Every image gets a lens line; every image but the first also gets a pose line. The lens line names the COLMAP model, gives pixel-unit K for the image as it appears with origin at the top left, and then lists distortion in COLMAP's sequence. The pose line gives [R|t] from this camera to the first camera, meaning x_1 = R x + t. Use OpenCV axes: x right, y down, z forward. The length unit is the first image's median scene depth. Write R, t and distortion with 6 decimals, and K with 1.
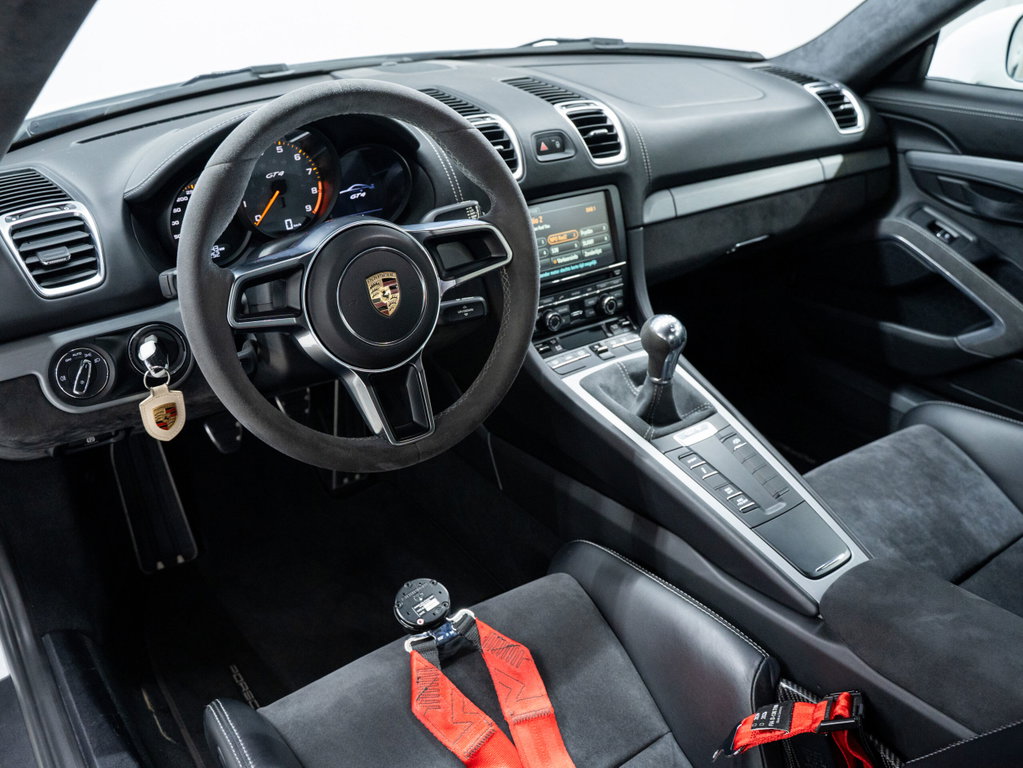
lens RADIAL K [[838.4, 0, 511.7], [0, 838.4, 381.9], [0, 0, 1]] dist [-0.008808, -0.000959]
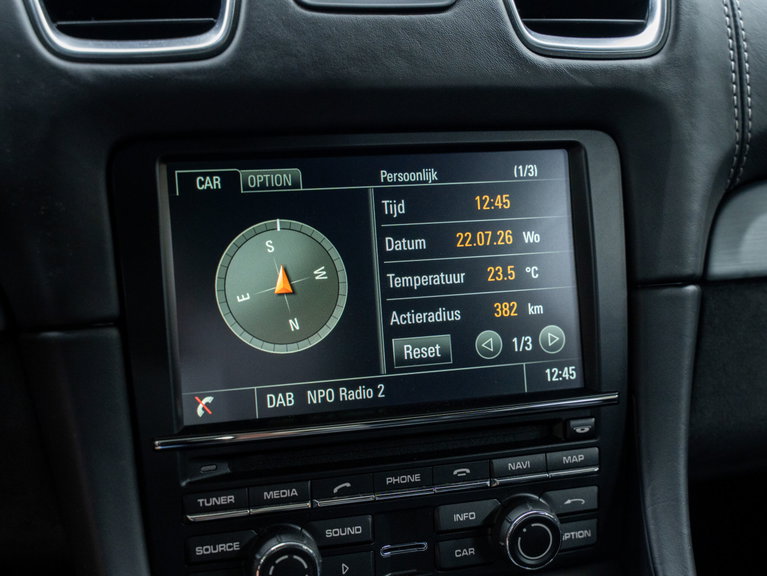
lens RADIAL K [[1037.4, 0, 383.9], [0, 1037.4, 289.9], [0, 0, 1]] dist [0.017271, 0.000000]
pose [[0.941206, 0.129119, -0.312185, 0.168613], [-0.177285, 0.975392, -0.131076, -0.118205], [0.287578, 0.178715, 0.940936, 0.638834]]
